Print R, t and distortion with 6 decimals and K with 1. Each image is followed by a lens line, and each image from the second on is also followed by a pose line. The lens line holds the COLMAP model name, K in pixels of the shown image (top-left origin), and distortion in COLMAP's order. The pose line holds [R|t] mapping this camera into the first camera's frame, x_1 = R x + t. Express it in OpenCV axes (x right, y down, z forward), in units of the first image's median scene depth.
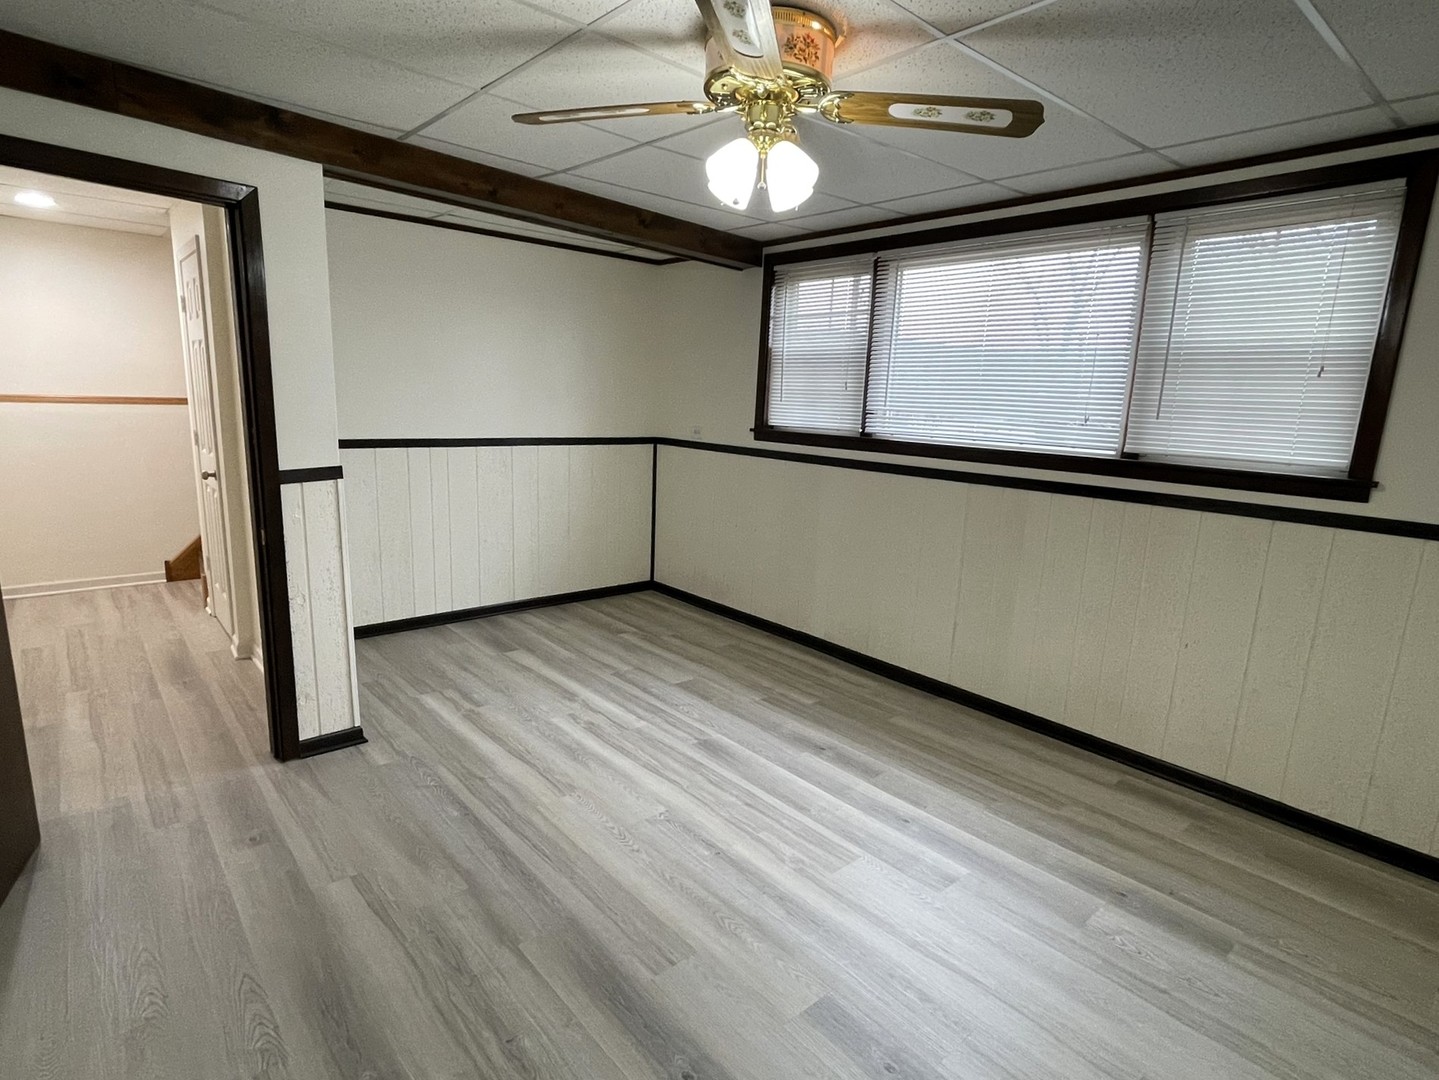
lens RADIAL K [[728.4, 0, 718.7], [0, 728.4, 540.6], [0, 0, 1]] dist [-0.006613, -0.000616]
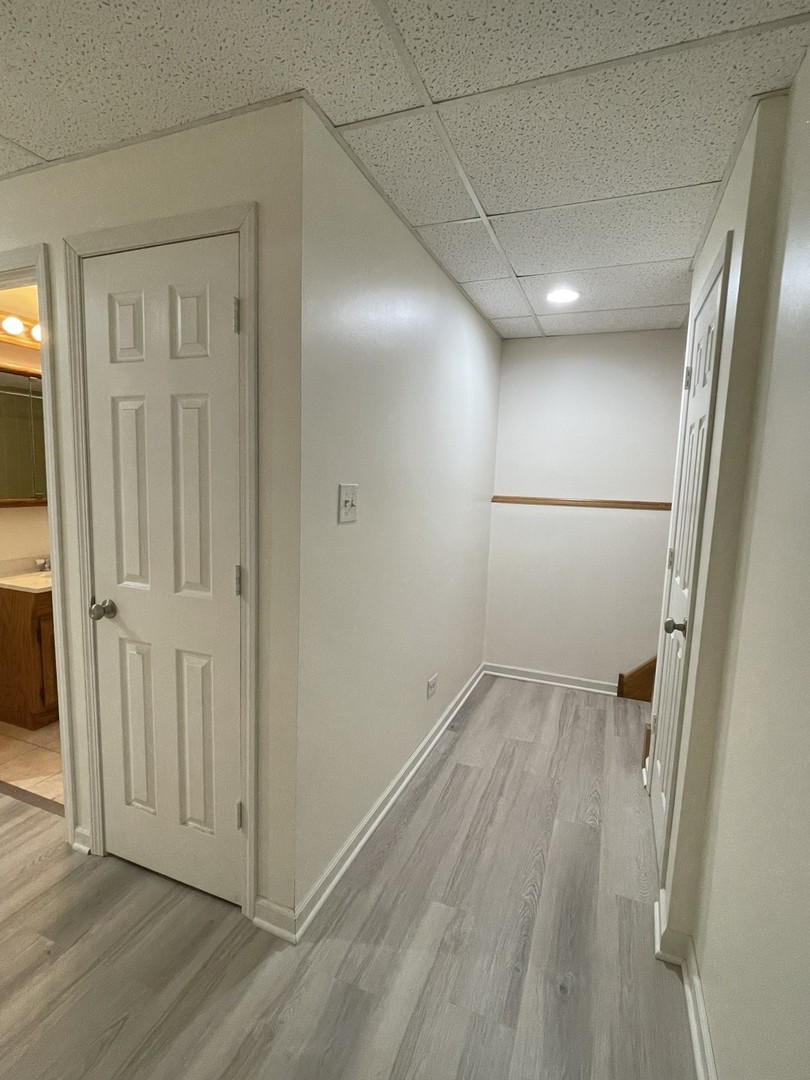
lens RADIAL K [[529.0, 0, 401.3], [0, 529.0, 543.4], [0, 0, 1]] dist [-0.005246, 0.000192]
pose [[0.443650, 0.086664, -0.892000, -0.358286], [-0.192944, 0.981210, -0.000632, -0.099312], [0.875184, 0.172386, 0.452035, 0.506279]]
